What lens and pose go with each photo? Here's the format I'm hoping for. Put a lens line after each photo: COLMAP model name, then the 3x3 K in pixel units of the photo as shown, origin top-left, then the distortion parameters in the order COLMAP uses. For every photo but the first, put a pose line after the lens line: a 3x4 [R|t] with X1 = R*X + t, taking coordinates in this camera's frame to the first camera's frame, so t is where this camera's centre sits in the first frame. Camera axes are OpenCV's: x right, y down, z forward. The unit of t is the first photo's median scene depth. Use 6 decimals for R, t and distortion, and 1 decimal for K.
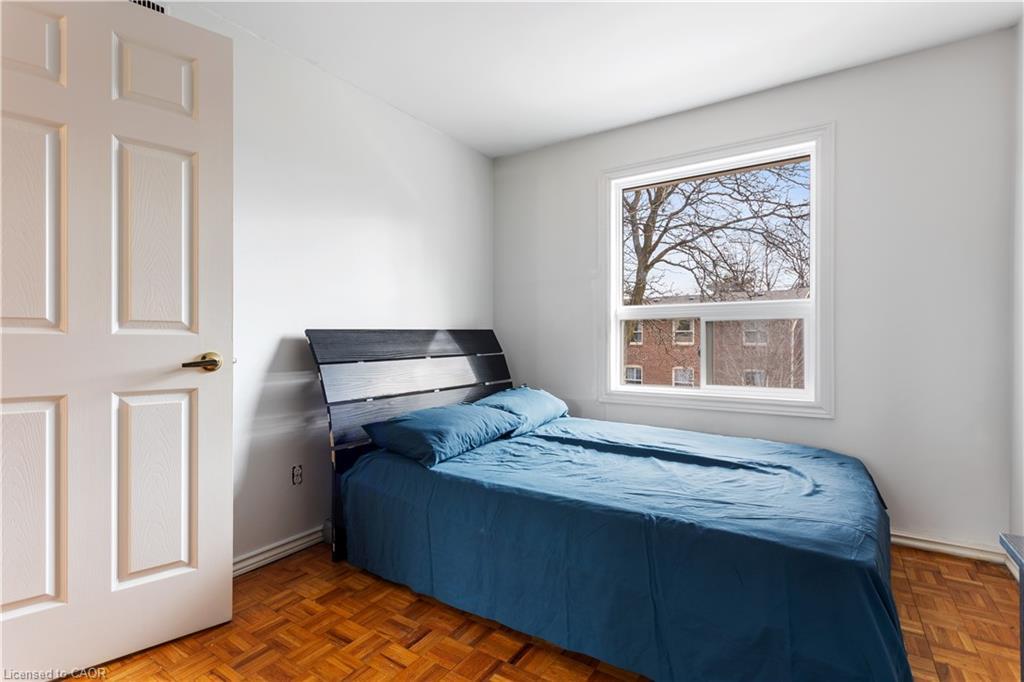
lens RADIAL K [[486.3, 0, 508.2], [0, 486.3, 340.6], [0, 0, 1]] dist [-0.002237, 0.002044]
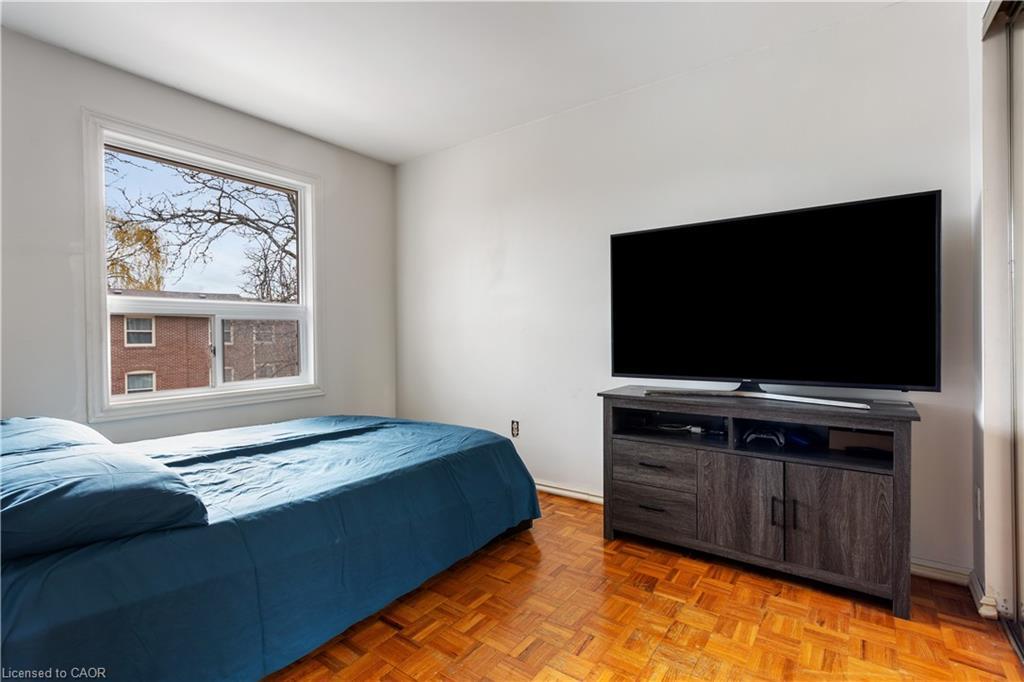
lens RADIAL K [[486.3, 0, 505.9], [0, 486.3, 337.0], [0, 0, 1]] dist [-0.002237, 0.002044]
pose [[0.048291, -0.006452, 0.998812, -0.760318], [0.017646, 0.999829, 0.005605, 0.002215], [-0.998677, 0.017355, 0.048396, 0.496866]]
